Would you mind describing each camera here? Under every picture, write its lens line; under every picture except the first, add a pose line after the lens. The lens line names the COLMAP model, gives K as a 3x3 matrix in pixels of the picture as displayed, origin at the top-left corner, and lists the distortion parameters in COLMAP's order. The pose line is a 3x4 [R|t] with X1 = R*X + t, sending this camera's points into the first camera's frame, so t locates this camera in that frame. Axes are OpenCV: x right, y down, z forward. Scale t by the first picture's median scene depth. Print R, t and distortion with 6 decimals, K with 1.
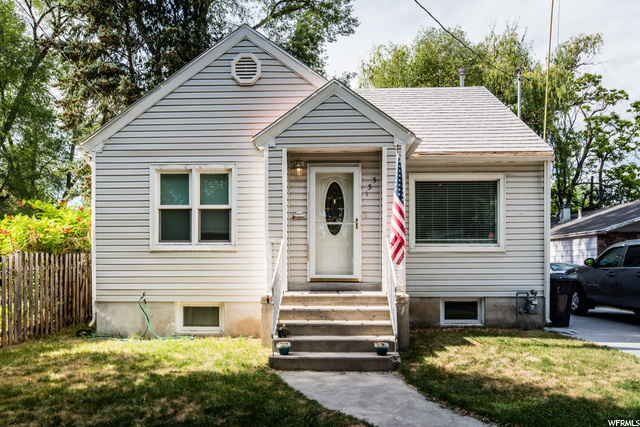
lens RADIAL K [[409.1, 0, 322.4], [0, 409.1, 219.6], [0, 0, 1]] dist [-0.004394, 0.001633]
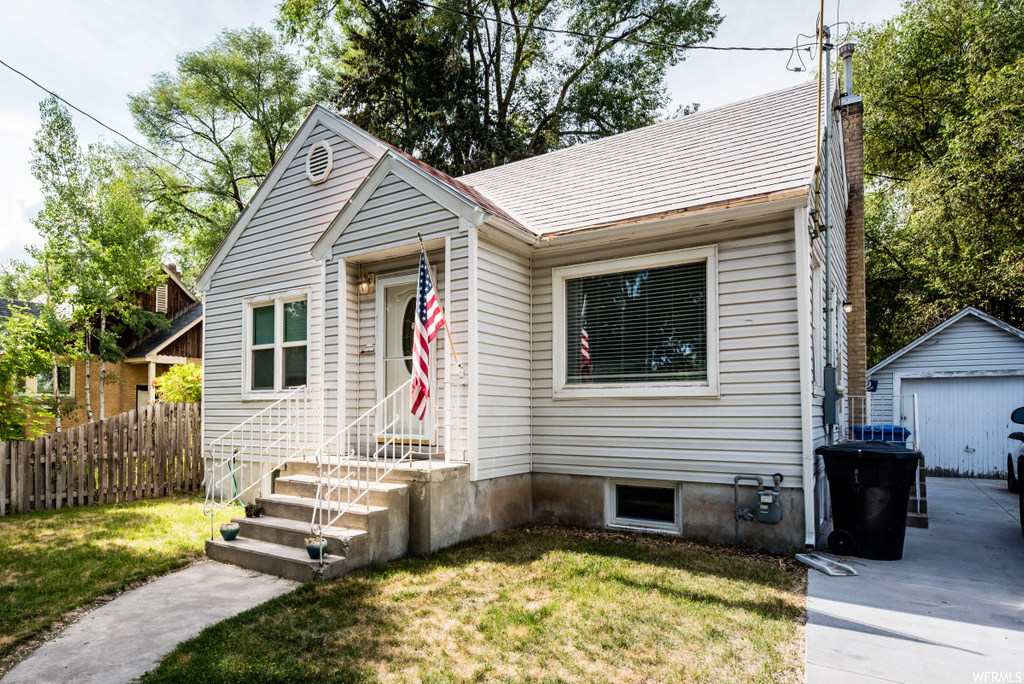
lens RADIAL K [[583.0, 0, 510.5], [0, 583.0, 333.3], [0, 0, 1]] dist [-0.005962, -0.000546]
pose [[0.852134, -0.067467, -0.518957, 0.682331], [0.054595, 0.997705, -0.040061, 0.016224], [0.520468, 0.005805, 0.853861, 0.259971]]
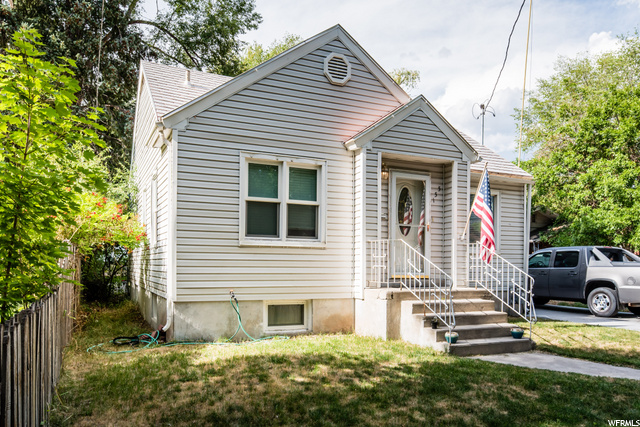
lens RADIAL K [[413.0, 0, 318.3], [0, 413.0, 215.2], [0, 0, 1]] dist [-0.004236, 0.000835]
pose [[0.918383, 0.058031, 0.391413, -0.622794], [-0.055824, 0.998295, -0.017025, 0.014390], [-0.391734, -0.006215, 0.920058, 0.075423]]
